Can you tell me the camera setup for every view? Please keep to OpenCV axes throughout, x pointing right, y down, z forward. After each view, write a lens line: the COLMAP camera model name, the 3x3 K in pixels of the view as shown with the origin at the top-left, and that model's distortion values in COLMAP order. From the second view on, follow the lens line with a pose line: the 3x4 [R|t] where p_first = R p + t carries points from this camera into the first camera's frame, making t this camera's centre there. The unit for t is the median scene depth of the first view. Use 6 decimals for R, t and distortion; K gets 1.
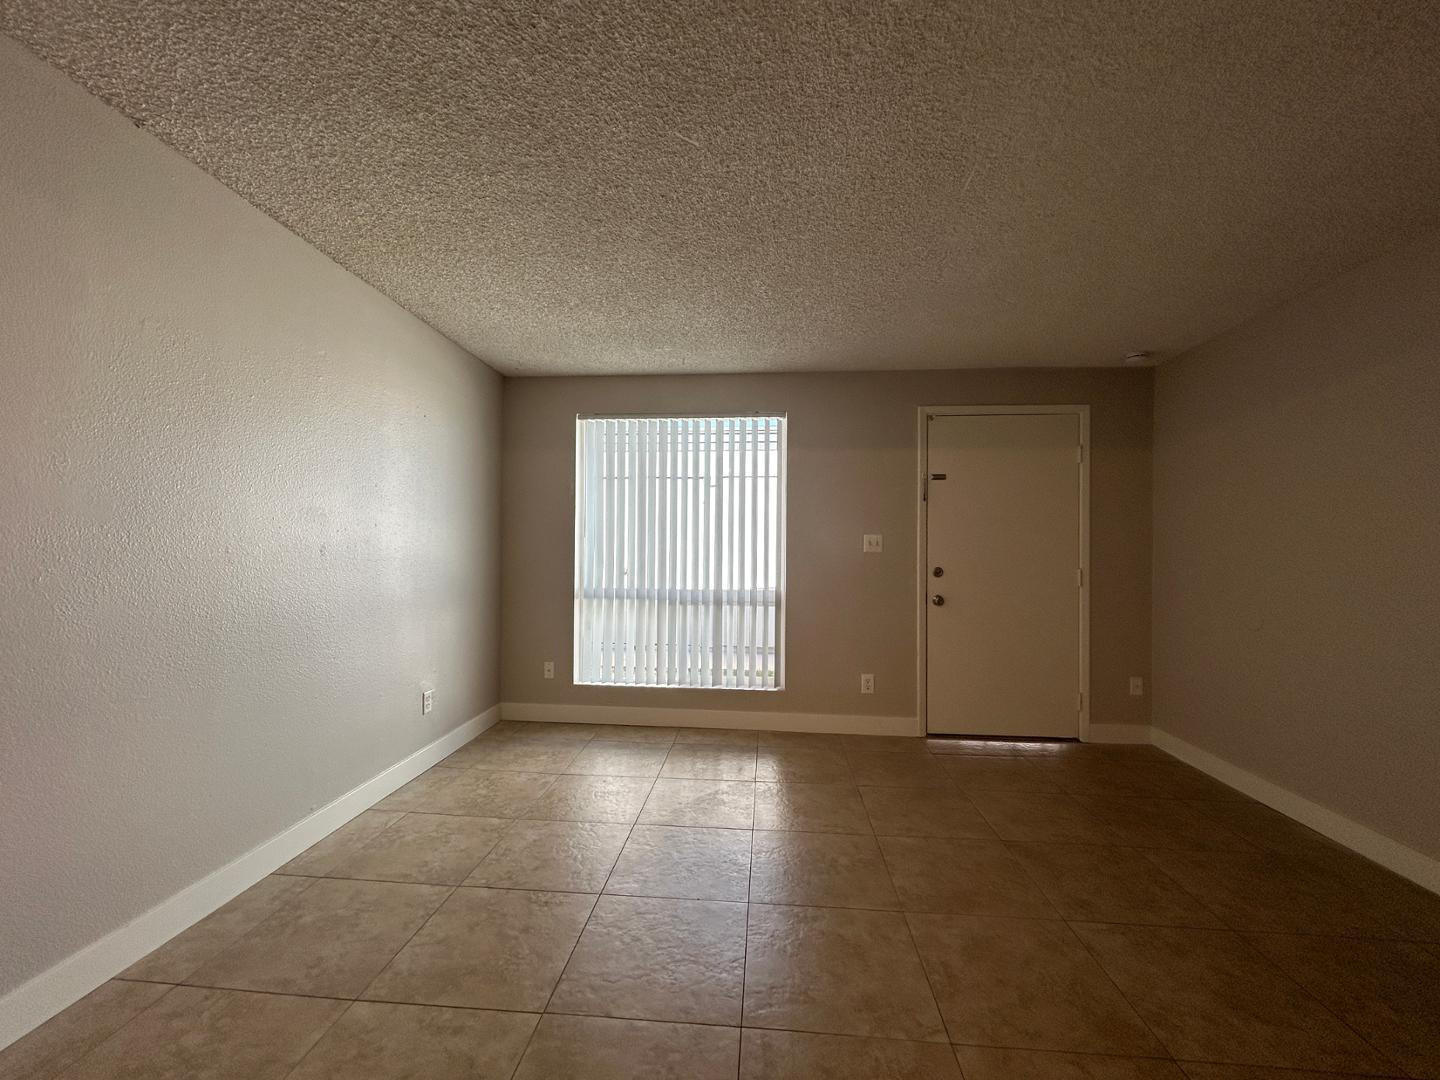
lens RADIAL K [[583.4, 0, 720.0], [0, 583.4, 540.0], [0, 0, 1]] dist [0.001996, 0.001001]
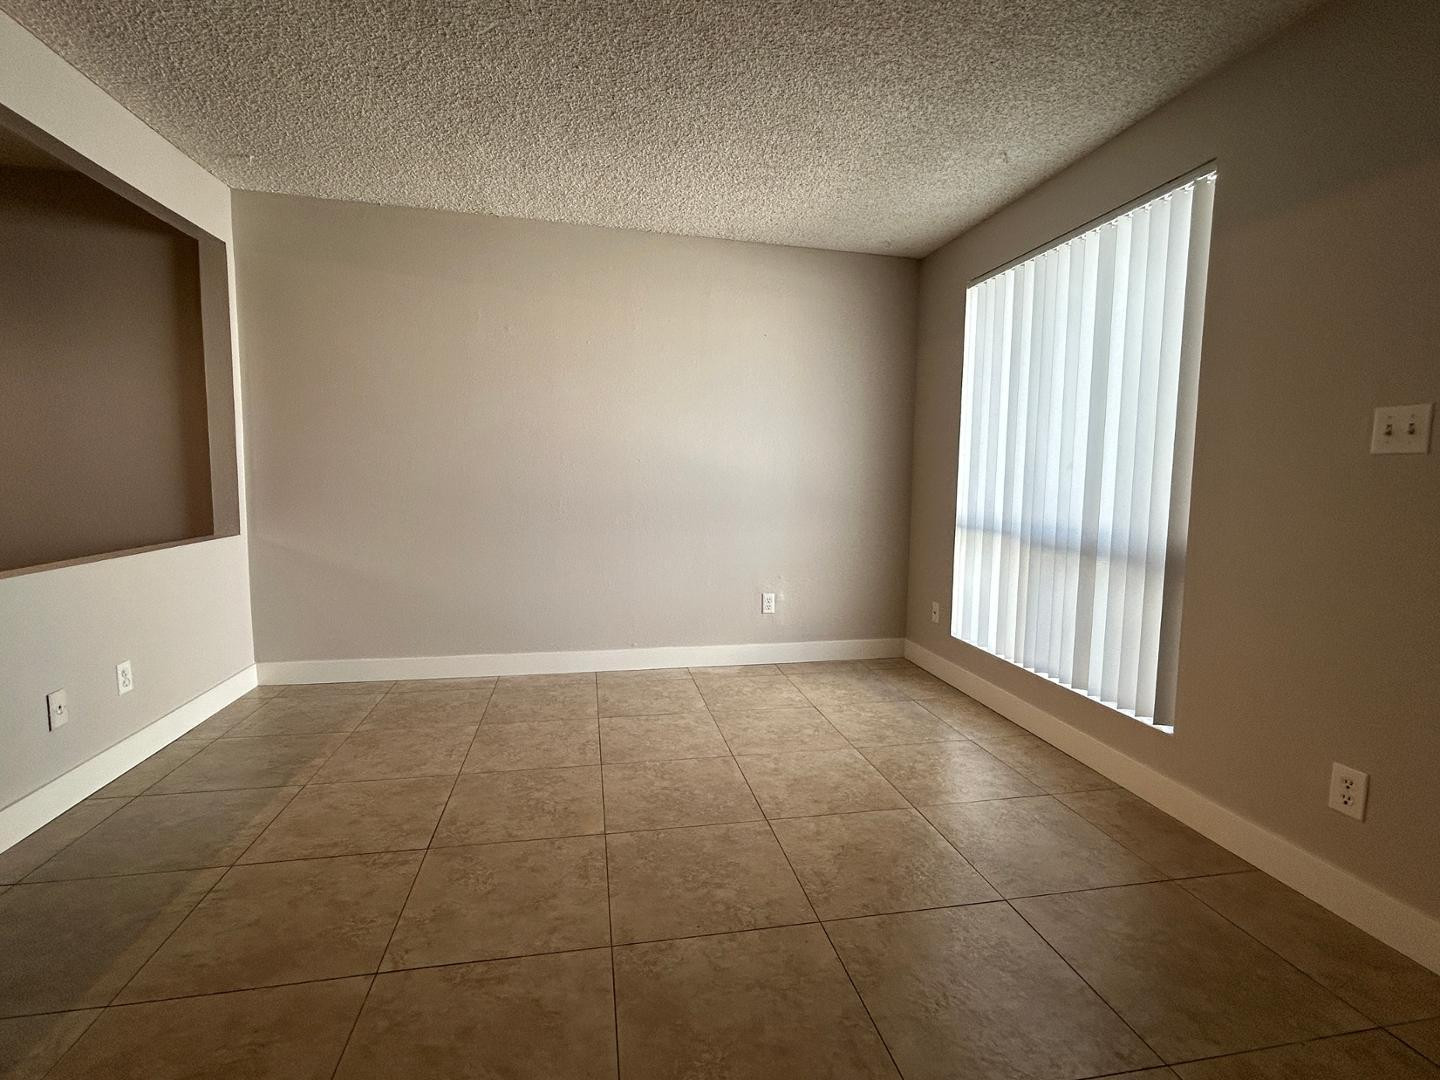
lens RADIAL K [[687.3, 0, 720.0], [0, 687.3, 540.0], [0, 0, 1]] dist [-0.002150, 0.001188]
pose [[0.273693, 0.088202, -0.957764, 0.593814], [-0.003673, 0.995875, 0.090661, 0.038333], [0.961810, -0.021295, 0.272888, 0.489690]]
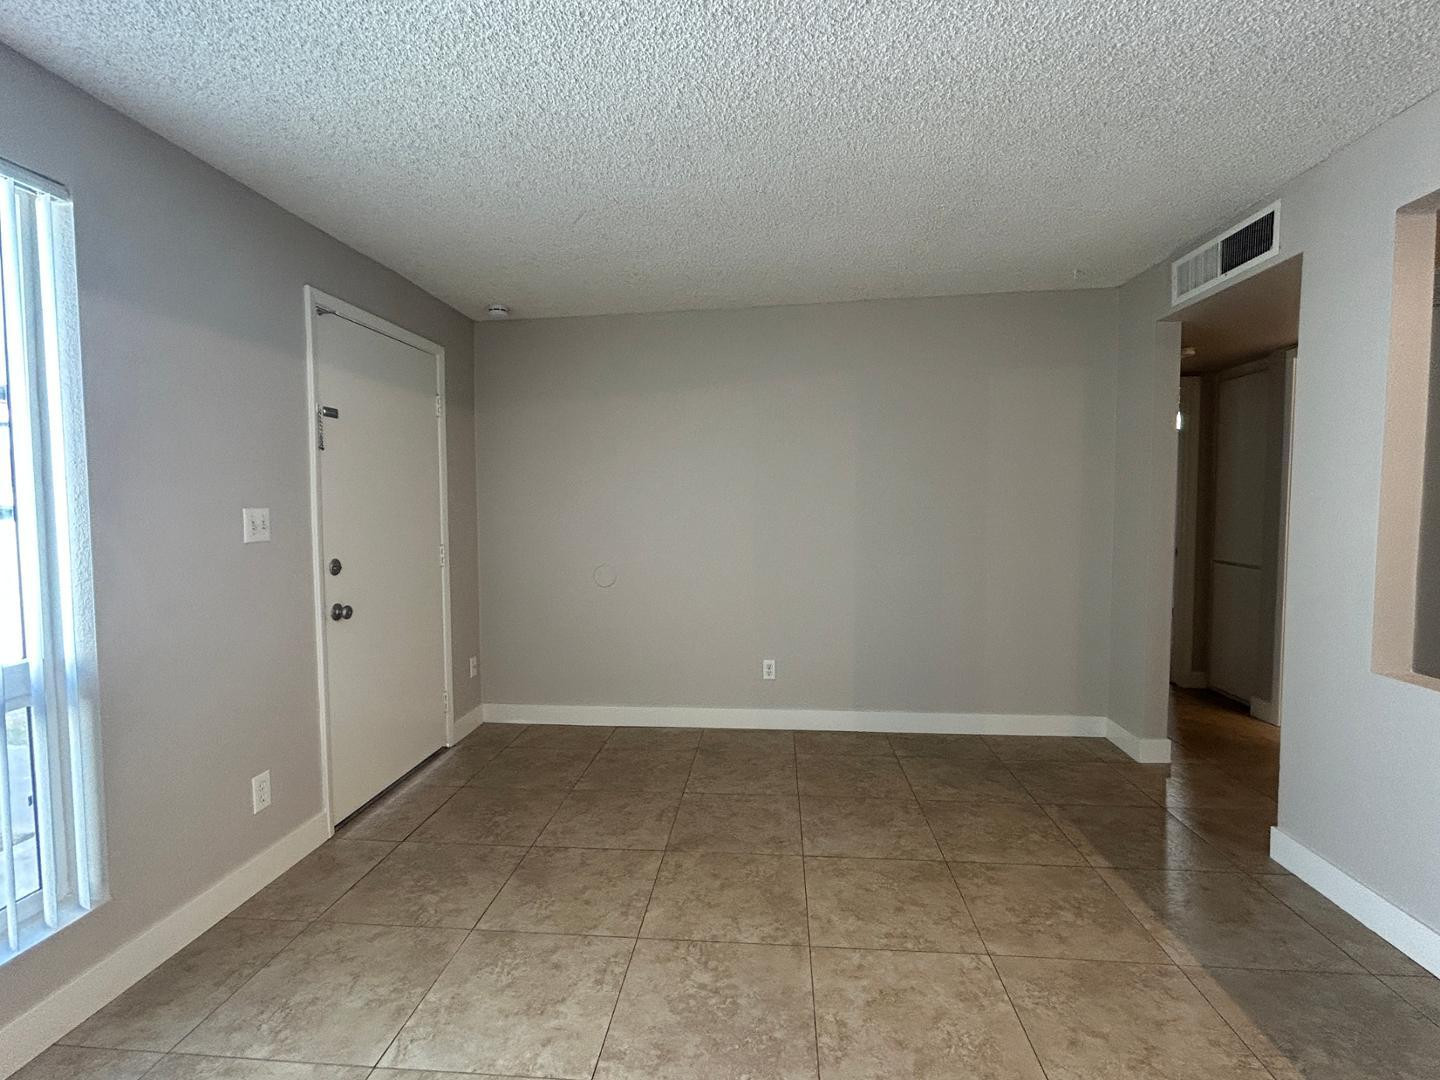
lens RADIAL K [[687.3, 0, 720.0], [0, 687.3, 540.0], [0, 0, 1]] dist [-0.002150, 0.001188]
pose [[-0.000599, -0.066326, 0.997798, -0.369101], [-0.004644, 0.997787, 0.066322, -0.025375], [-0.999989, -0.004594, -0.000906, 0.613582]]
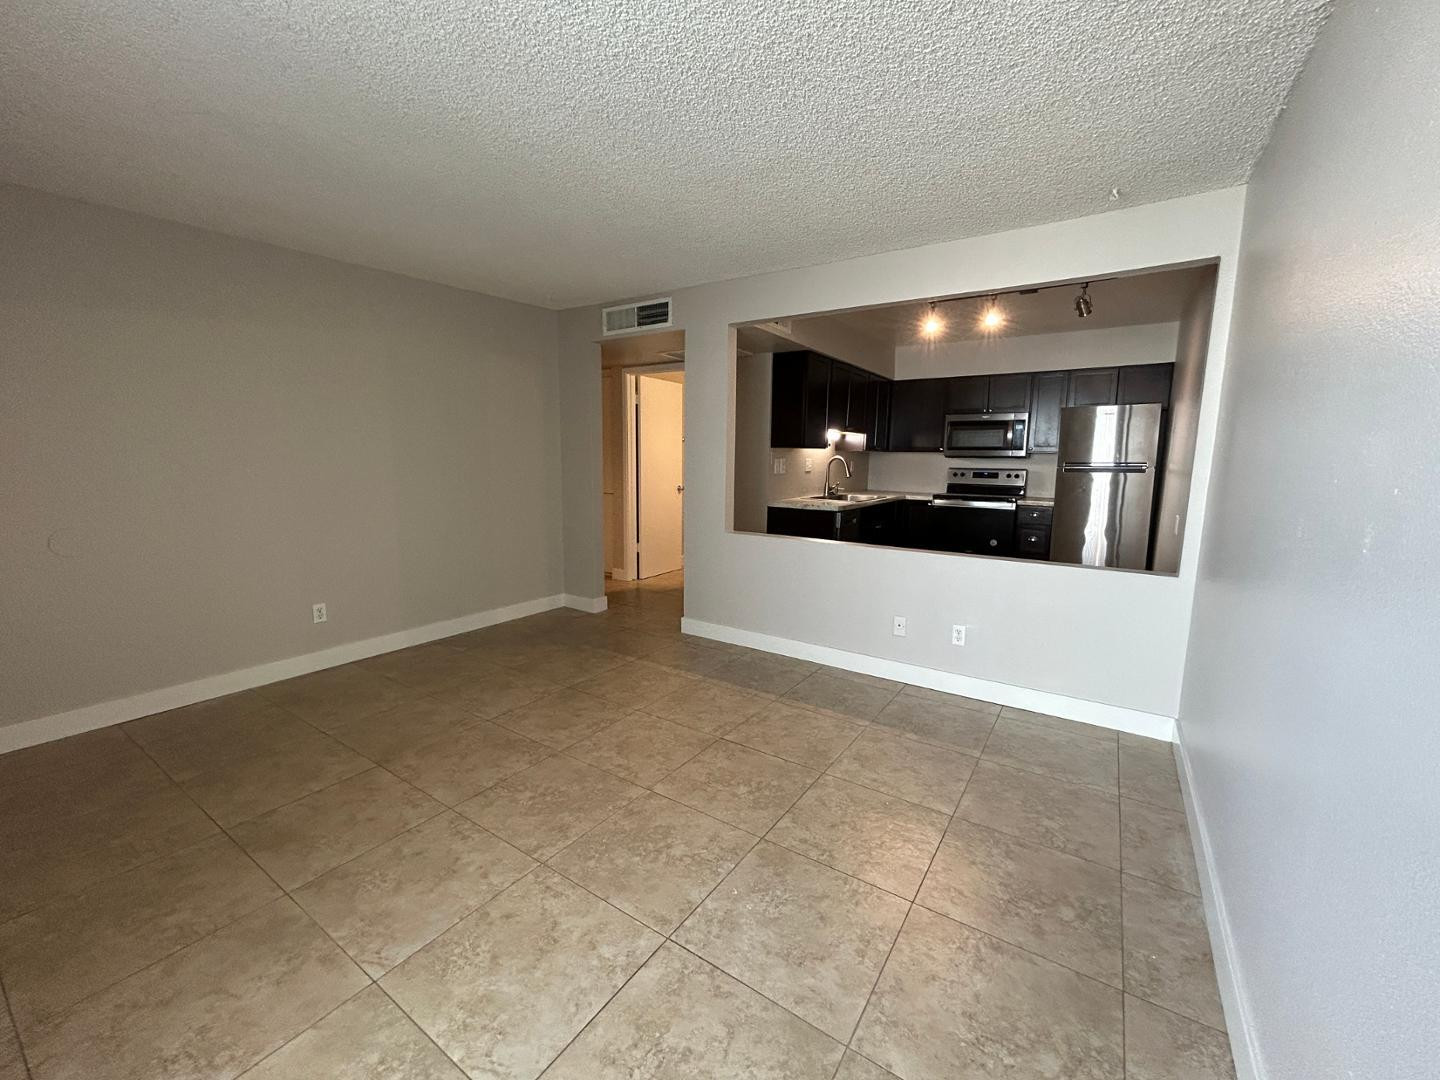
lens RADIAL K [[583.4, 0, 720.0], [0, 583.4, 540.0], [0, 0, 1]] dist [0.001996, 0.001001]
pose [[-0.874139, -0.088715, 0.477504, -0.320993], [-0.024820, 0.990051, 0.138505, -0.017218], [-0.485041, 0.109222, -0.867644, 1.034596]]
